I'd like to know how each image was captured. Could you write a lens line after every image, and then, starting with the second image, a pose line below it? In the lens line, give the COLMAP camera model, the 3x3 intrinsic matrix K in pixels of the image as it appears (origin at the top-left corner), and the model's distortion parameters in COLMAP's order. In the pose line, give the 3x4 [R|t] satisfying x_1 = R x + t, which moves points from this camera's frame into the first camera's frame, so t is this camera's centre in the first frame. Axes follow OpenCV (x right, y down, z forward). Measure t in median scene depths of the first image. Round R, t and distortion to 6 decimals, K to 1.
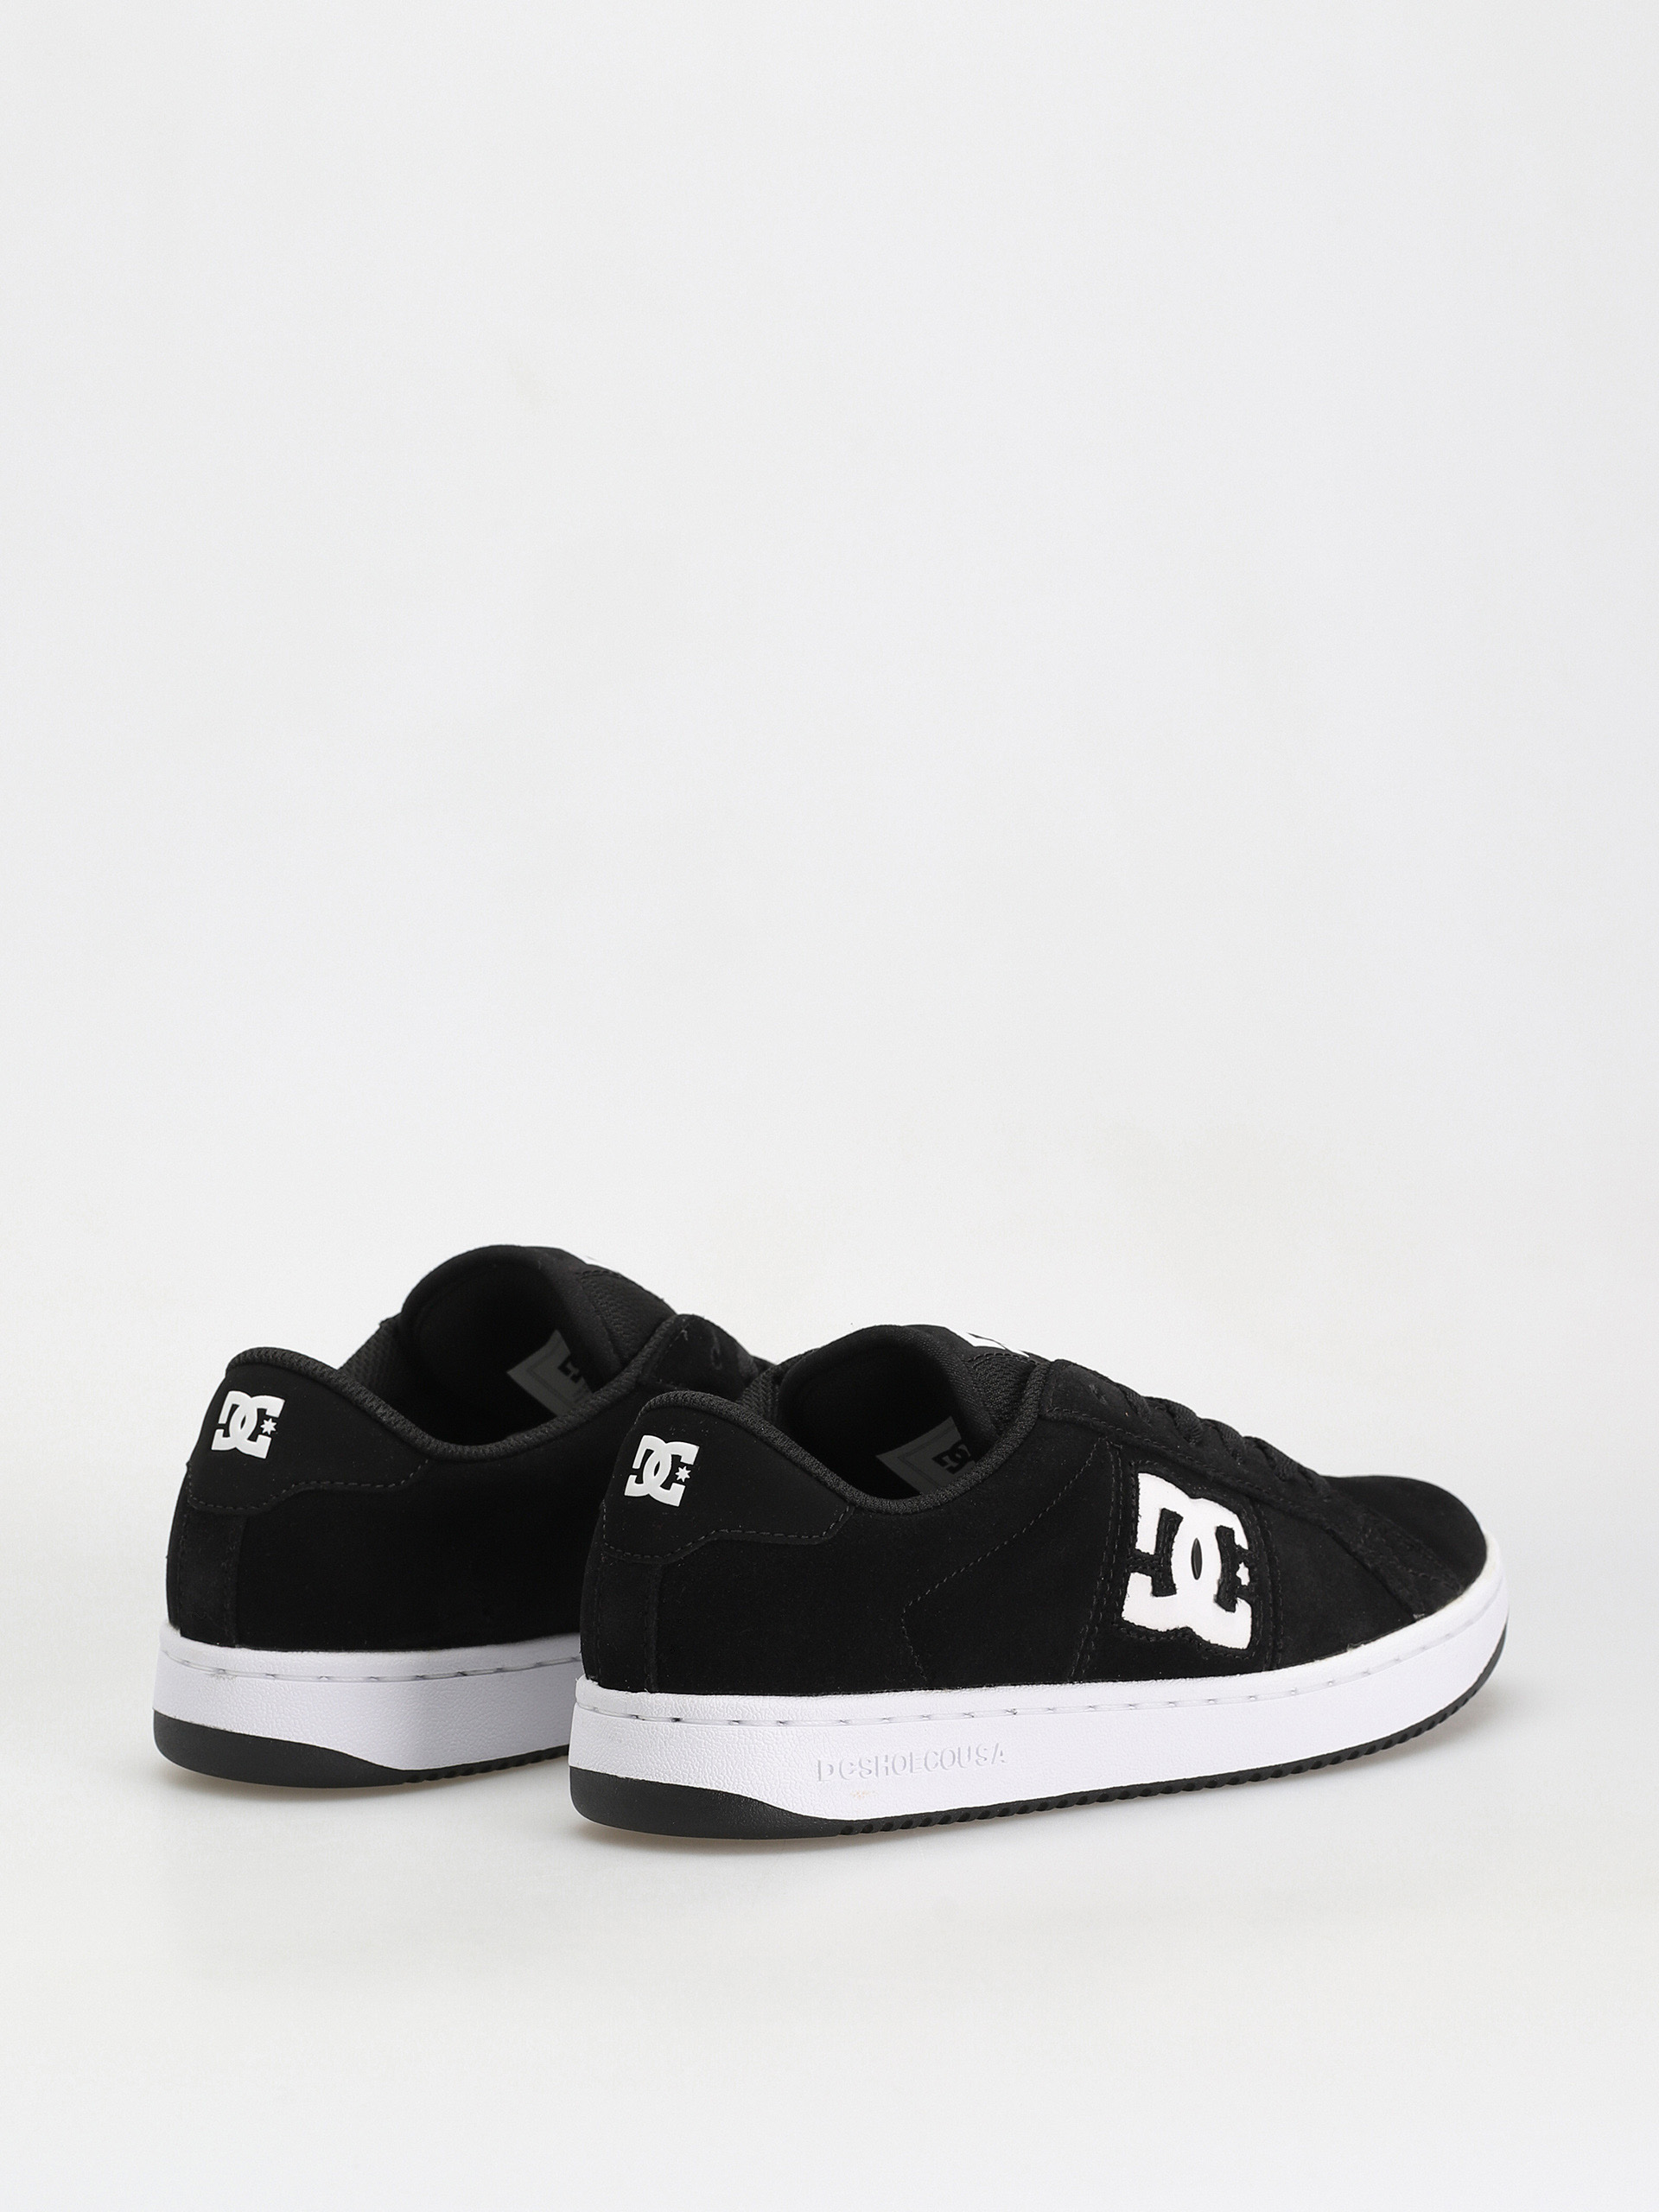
lens RADIAL K [[7352.1, 0, 825.7], [0, 7352.1, 1109.4], [0, 0, 1]] dist [0.123099, 0.000000]
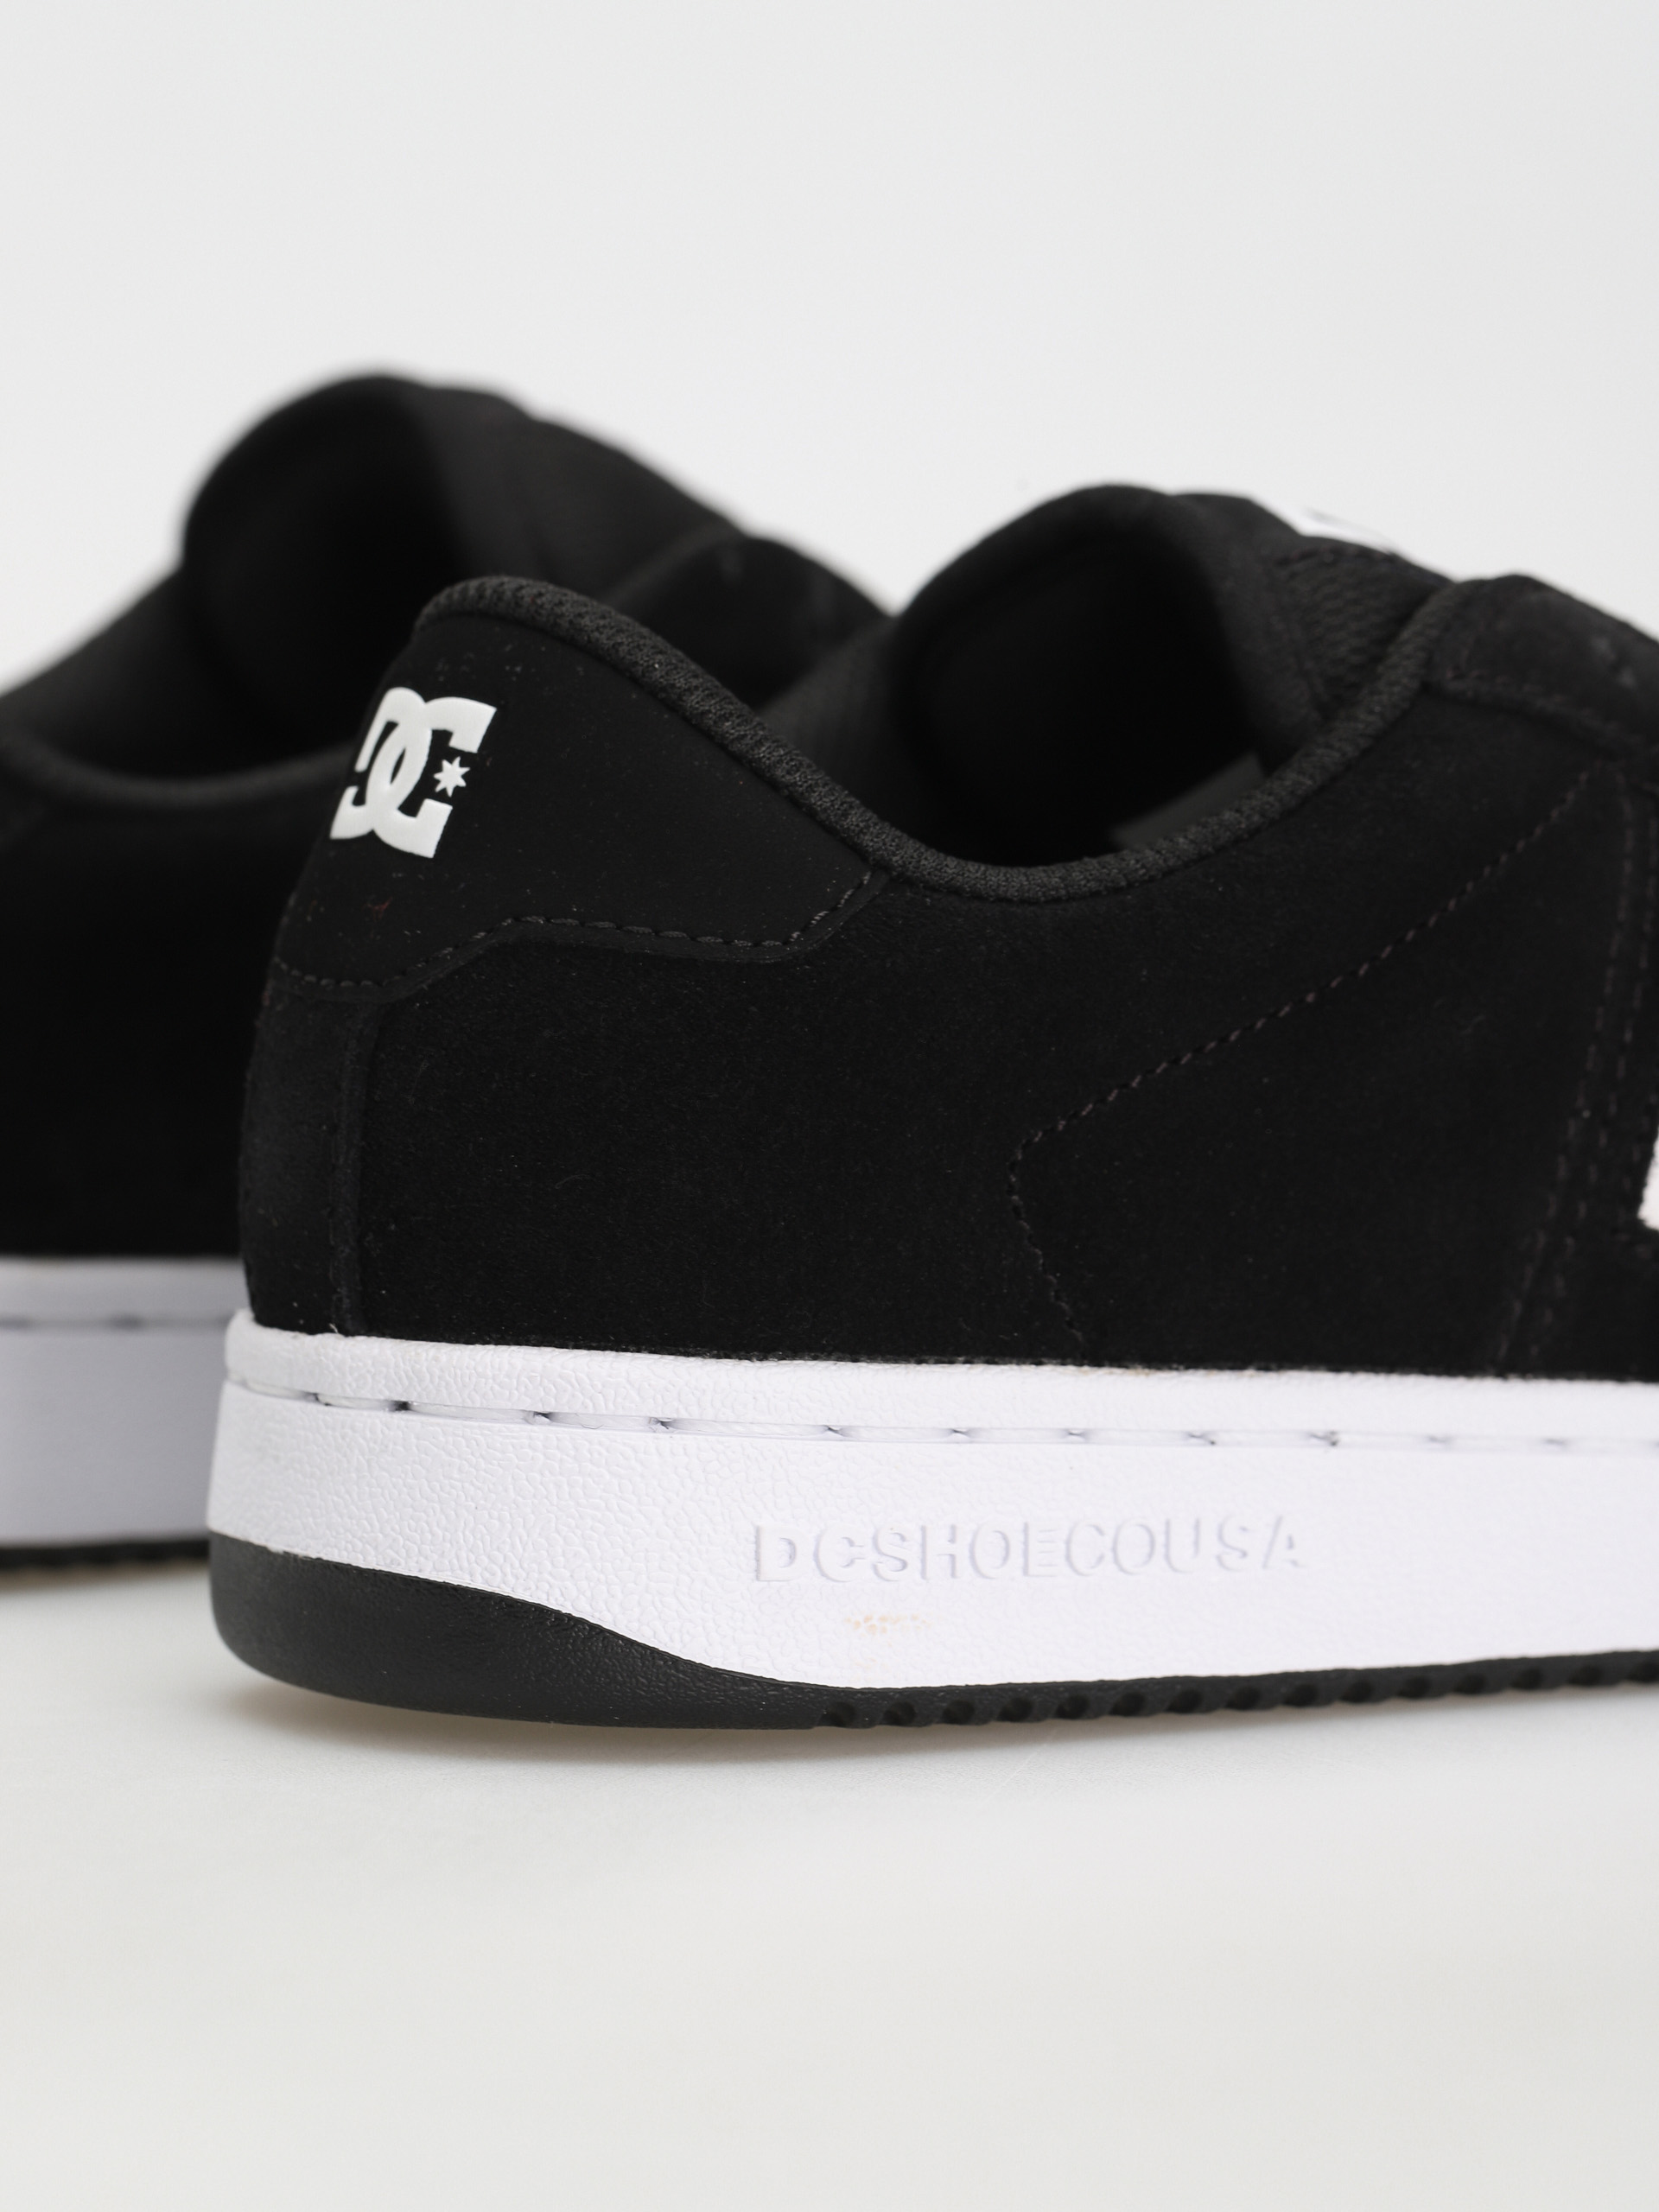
lens RADIAL K [[7884.1, 0, 835.4], [0, 7884.1, 1098.4], [0, 0, 1]] dist [0.011040, 0.000000]
pose [[0.982499, 0.032054, -0.183492, 0.076708], [-0.032566, 0.999470, 0.000228, 0.065332], [0.183402, 0.005752, 0.983021, 0.591712]]
